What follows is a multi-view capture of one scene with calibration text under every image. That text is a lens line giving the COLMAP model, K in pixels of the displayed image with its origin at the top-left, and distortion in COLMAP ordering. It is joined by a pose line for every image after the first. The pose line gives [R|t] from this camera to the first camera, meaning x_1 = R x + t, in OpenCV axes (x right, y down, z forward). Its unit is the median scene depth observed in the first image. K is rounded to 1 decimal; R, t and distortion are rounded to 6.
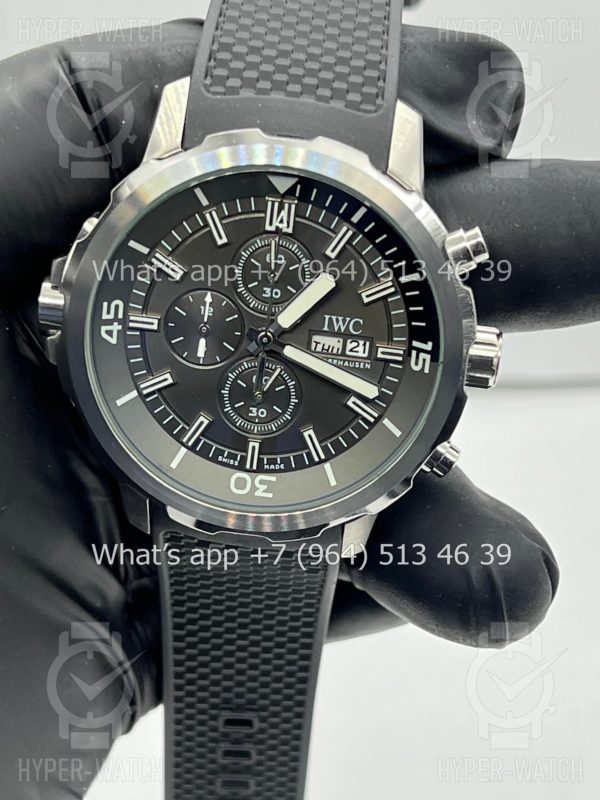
lens RADIAL K [[1819.5, 0, 297.6], [0, 1819.5, 399.9], [0, 0, 1]] dist [0.152398, 0.000000]
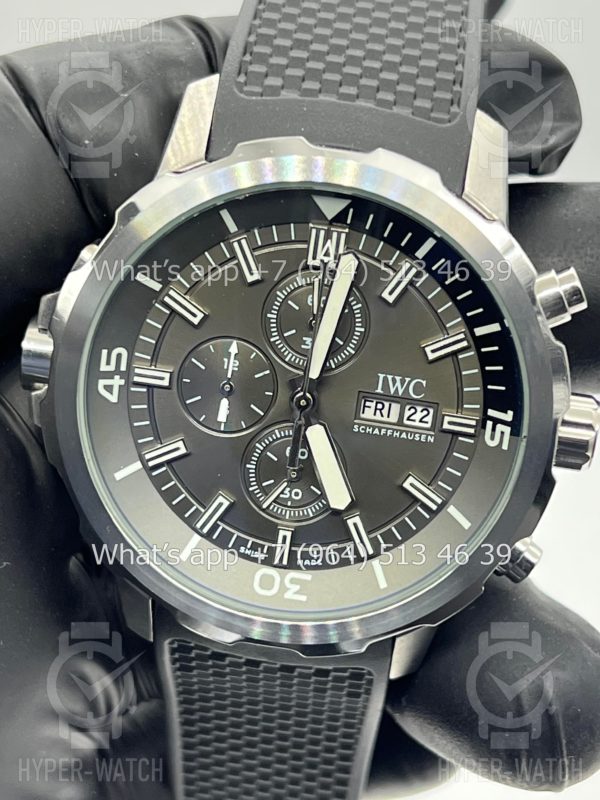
lens RADIAL K [[1819.5, 0, 302.5], [0, 1819.5, 407.9], [0, 0, 1]] dist [0.152398, 0.000000]
pose [[0.999466, 0.028583, -0.015859, -0.005337], [-0.029276, 0.998545, -0.045295, 0.005516], [0.014541, 0.045735, 0.998848, 0.202498]]
